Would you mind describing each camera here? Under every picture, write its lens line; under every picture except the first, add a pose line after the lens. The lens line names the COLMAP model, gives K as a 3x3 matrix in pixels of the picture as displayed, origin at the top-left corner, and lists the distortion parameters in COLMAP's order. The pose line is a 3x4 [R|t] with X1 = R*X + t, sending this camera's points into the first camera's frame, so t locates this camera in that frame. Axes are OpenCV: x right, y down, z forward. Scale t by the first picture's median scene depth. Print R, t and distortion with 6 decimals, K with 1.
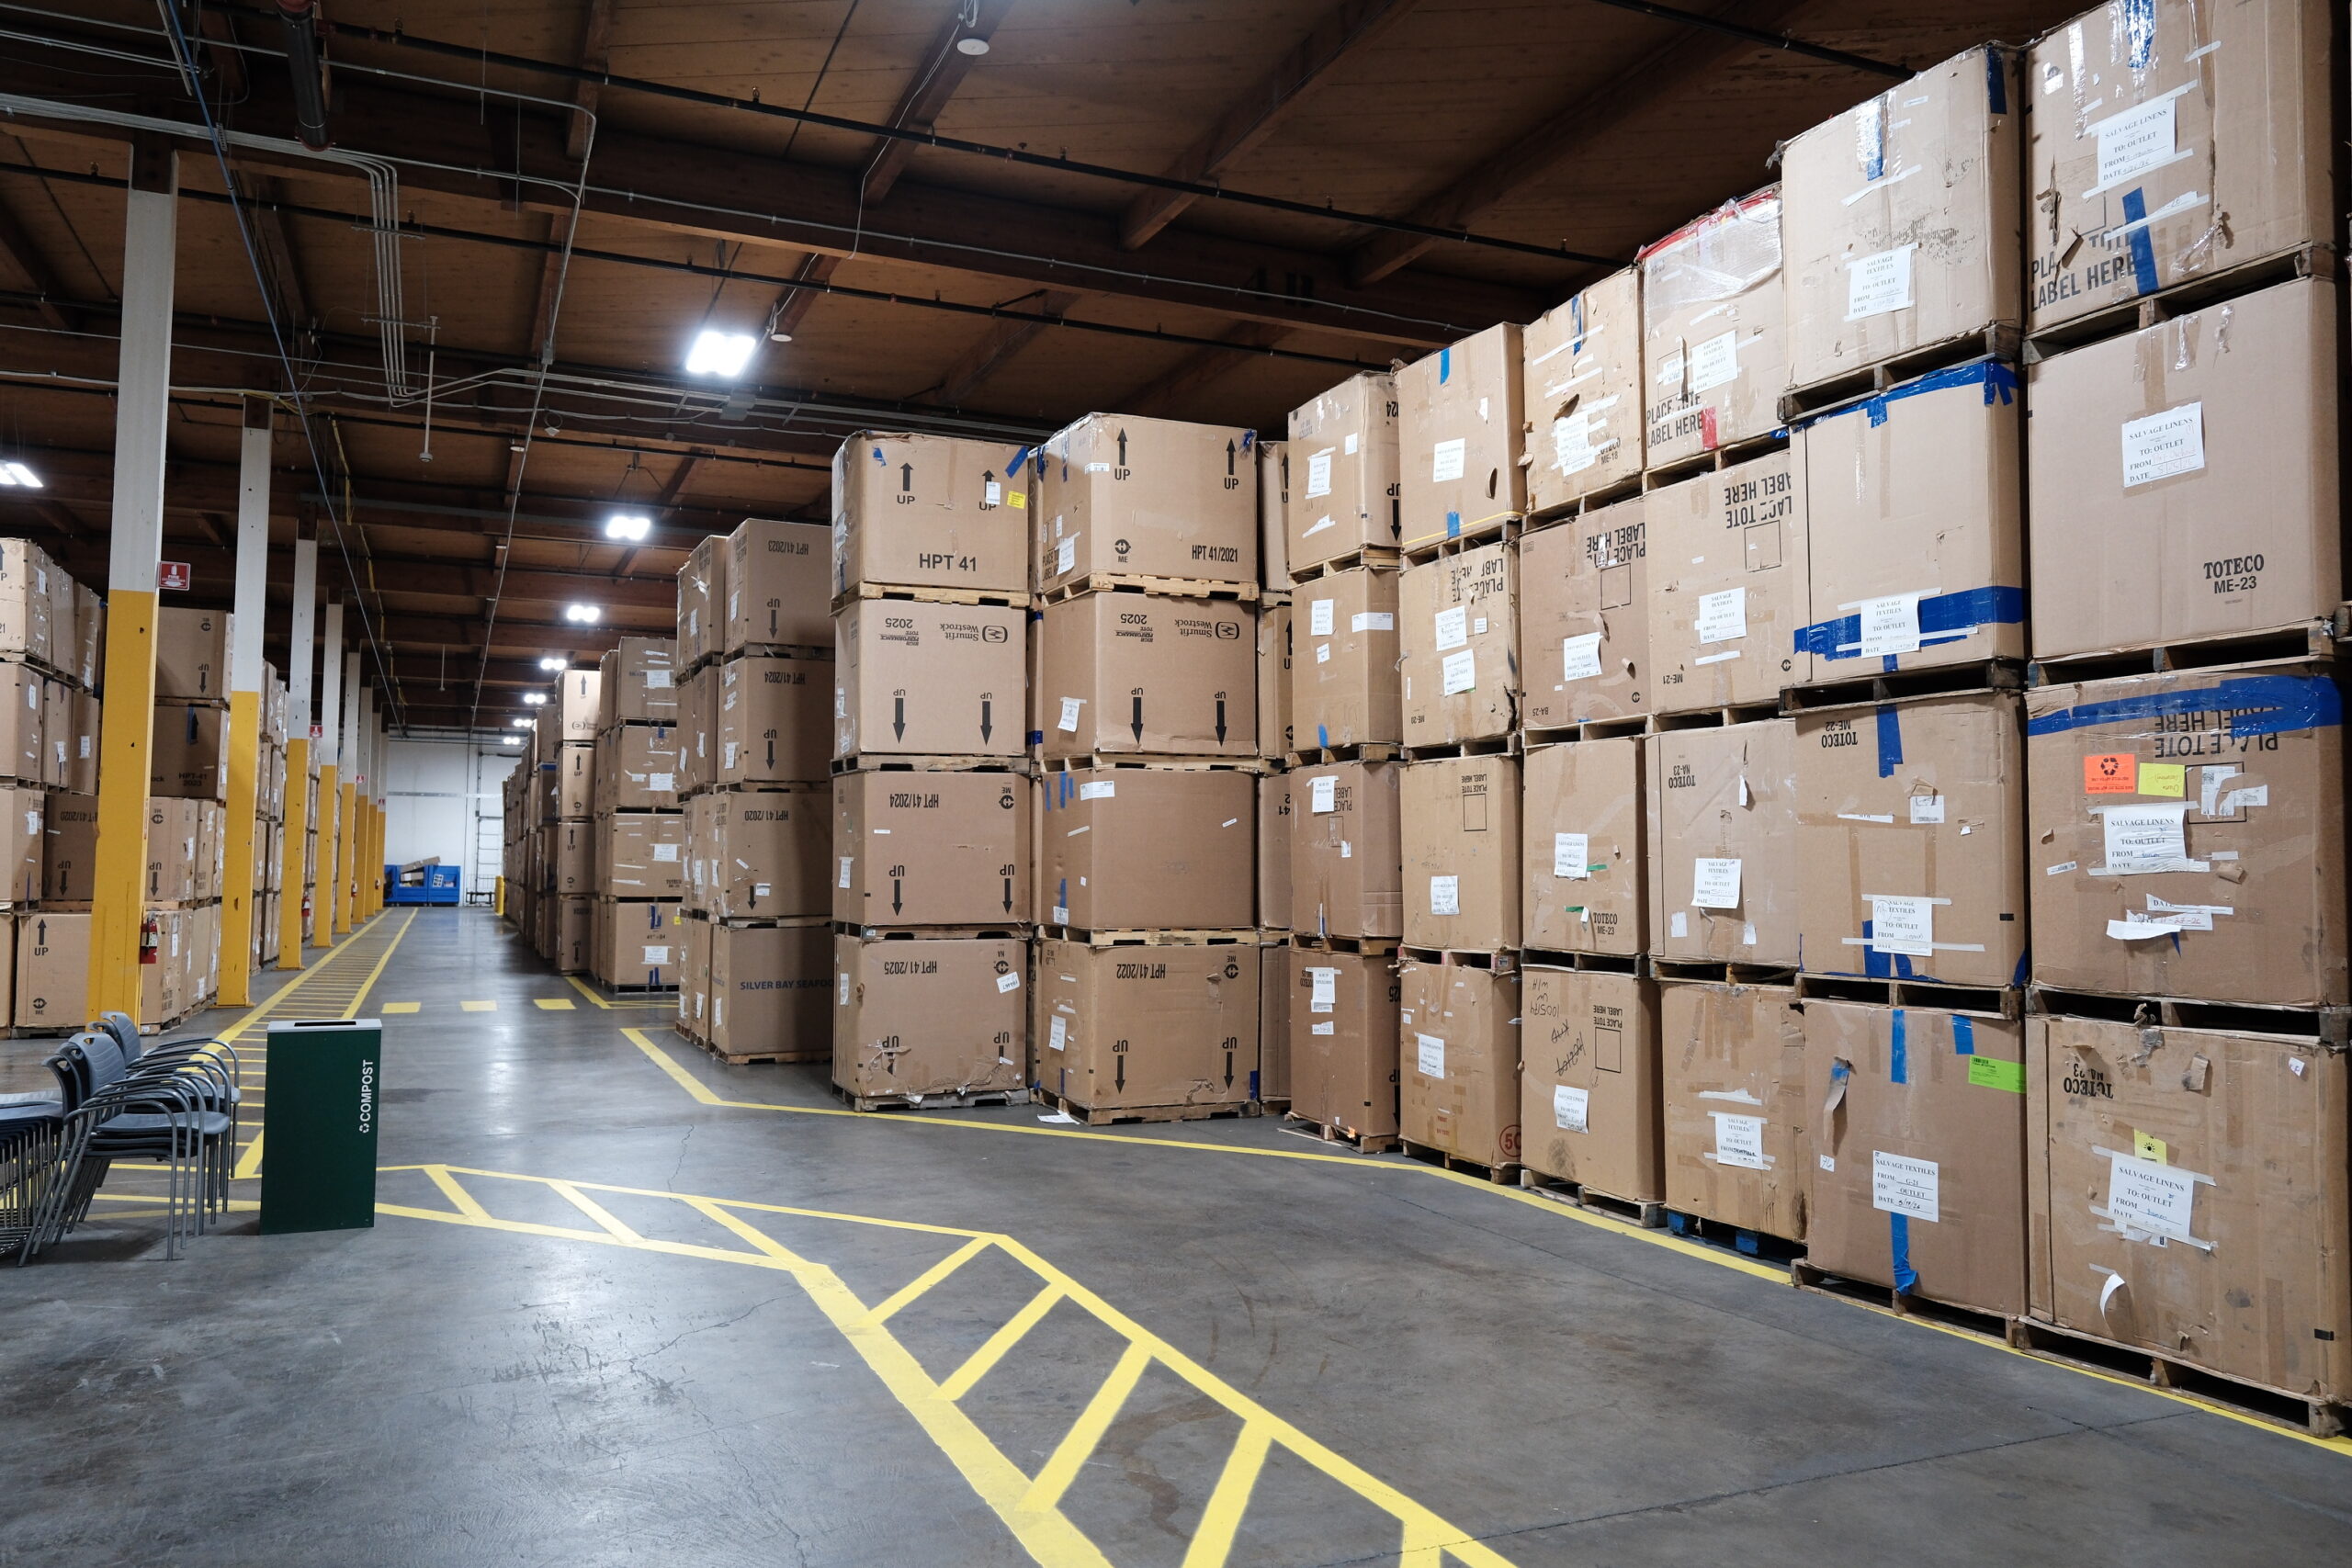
lens RADIAL K [[1689.5, 0, 1176.0], [0, 1689.5, 784.0], [0, 0, 1]] dist [-0.005470, -0.001398]
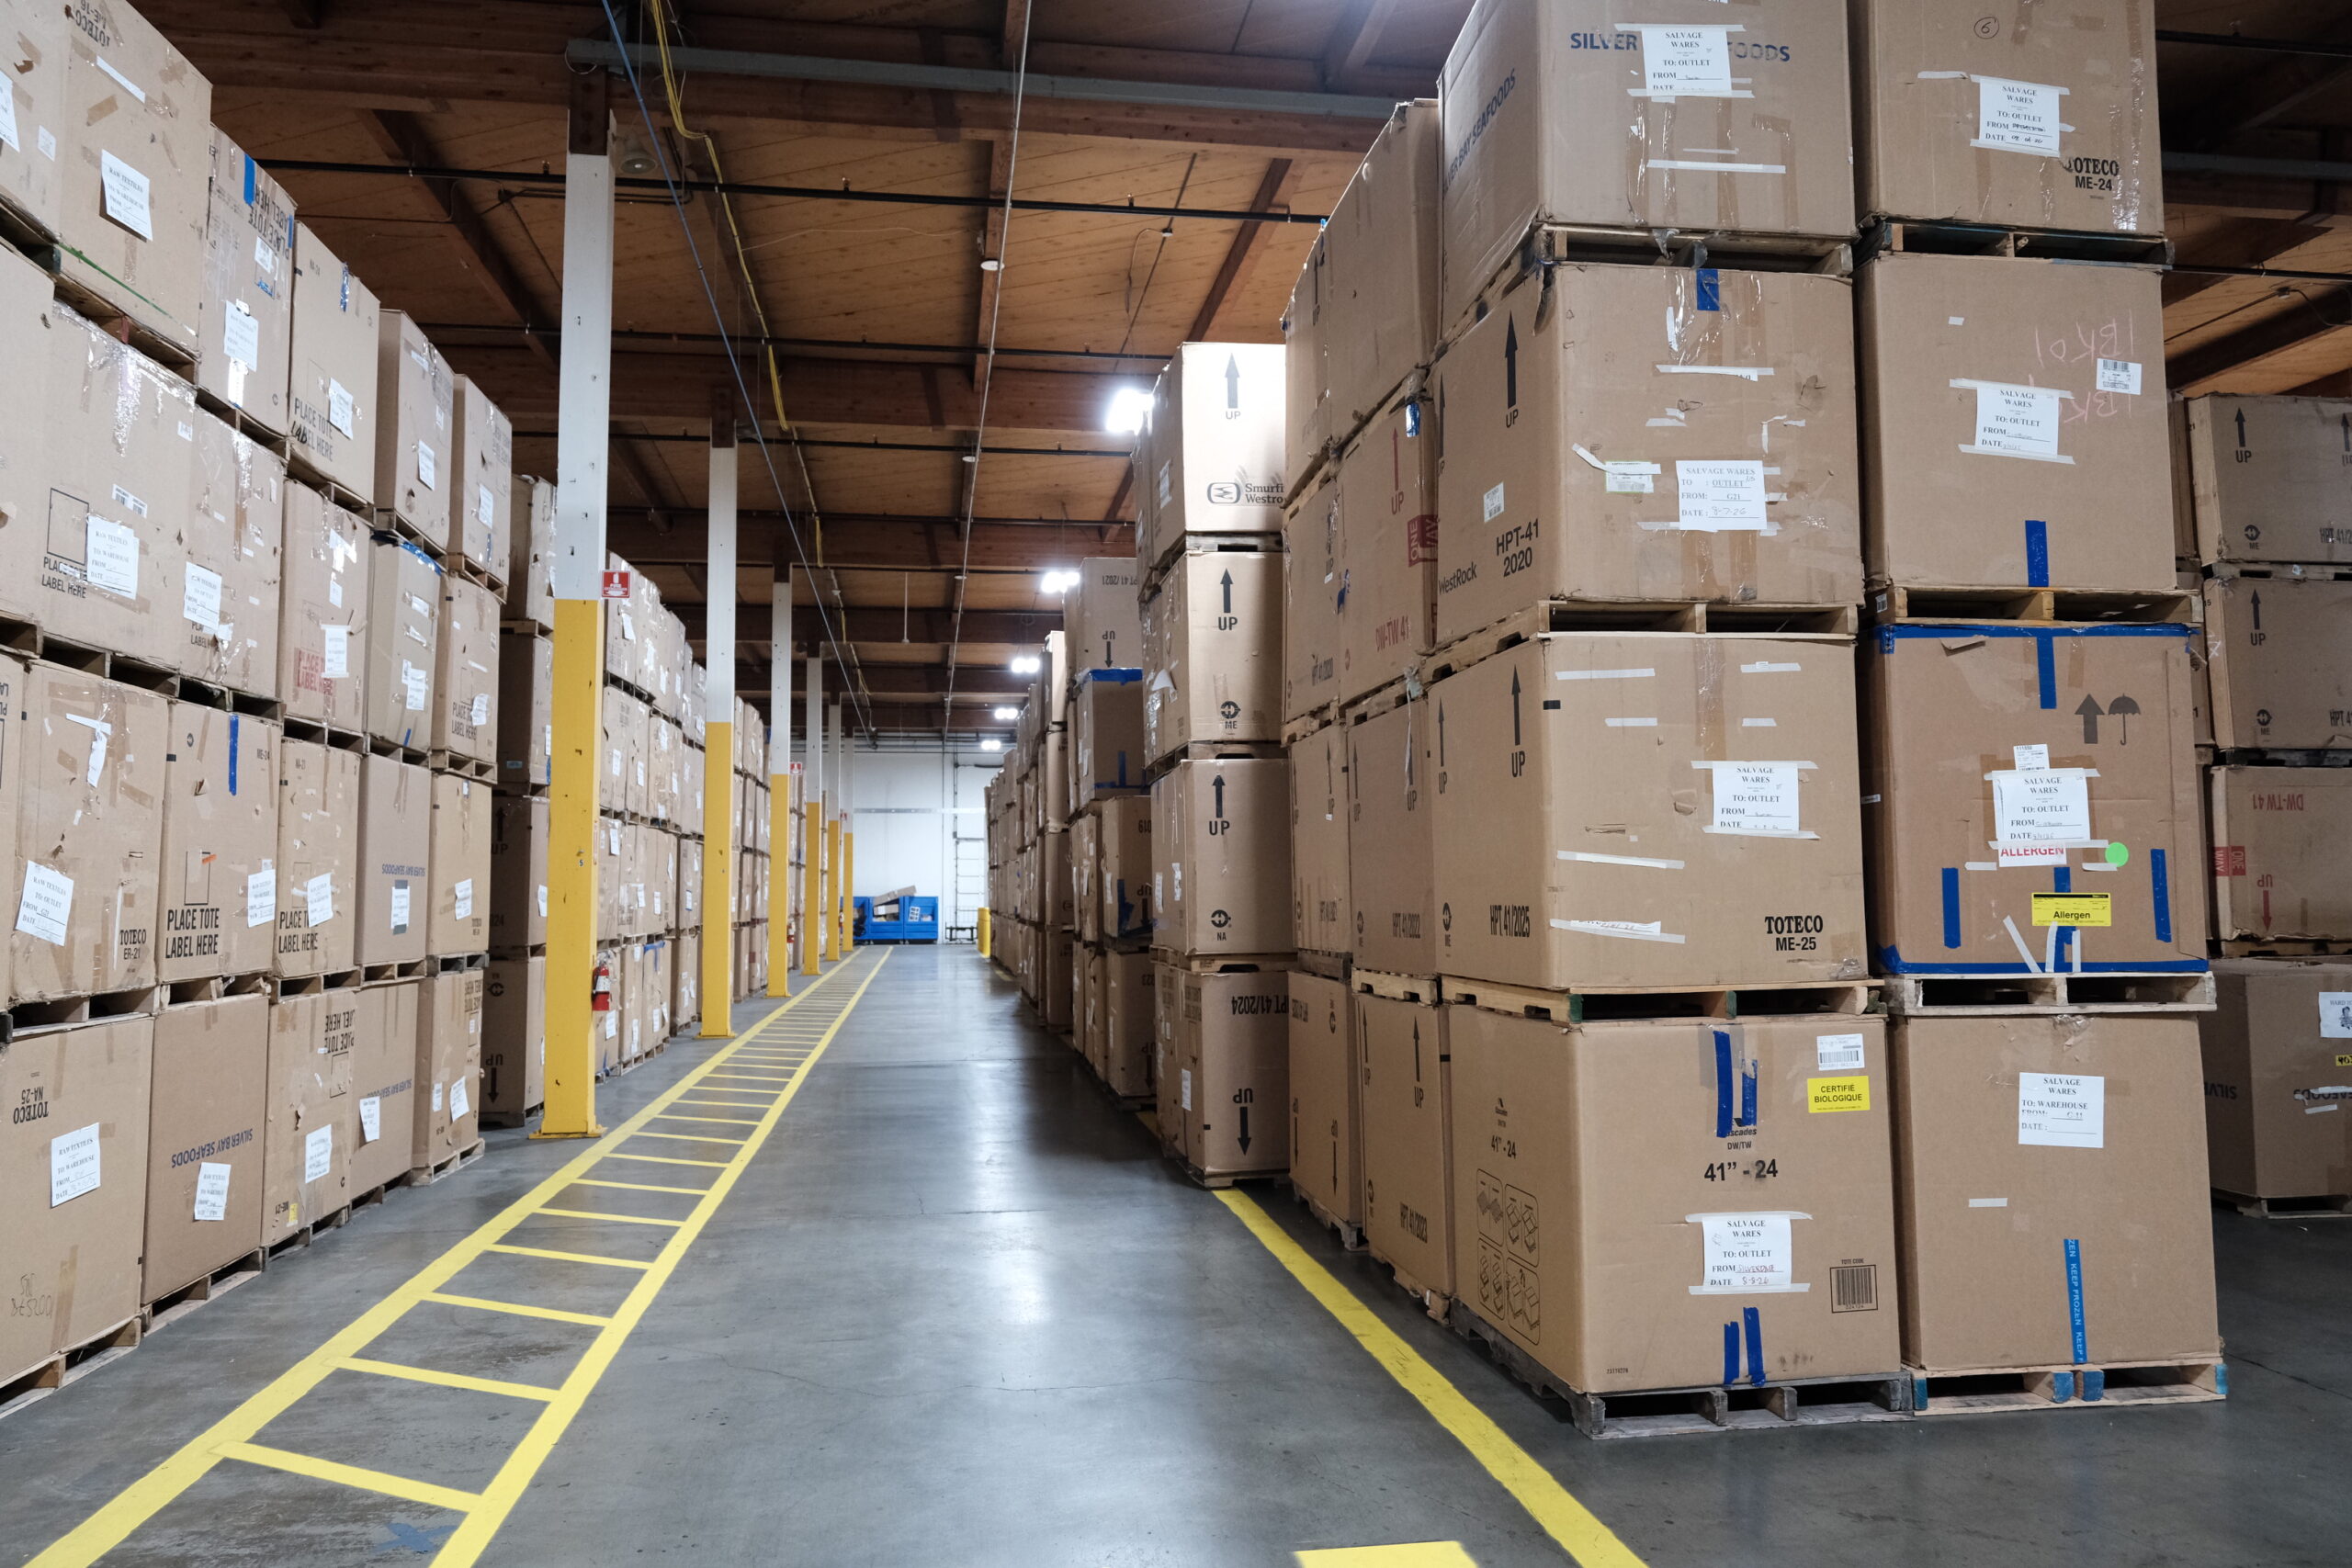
lens RADIAL K [[1646.9, 0, 1176.0], [0, 1646.9, 784.0], [0, 0, 1]] dist [0.003239, 0.000928]
pose [[0.966697, -0.035675, -0.253425, -0.182151], [0.031742, 0.999304, -0.019594, 0.022971], [0.253947, 0.010897, 0.967157, 0.432283]]
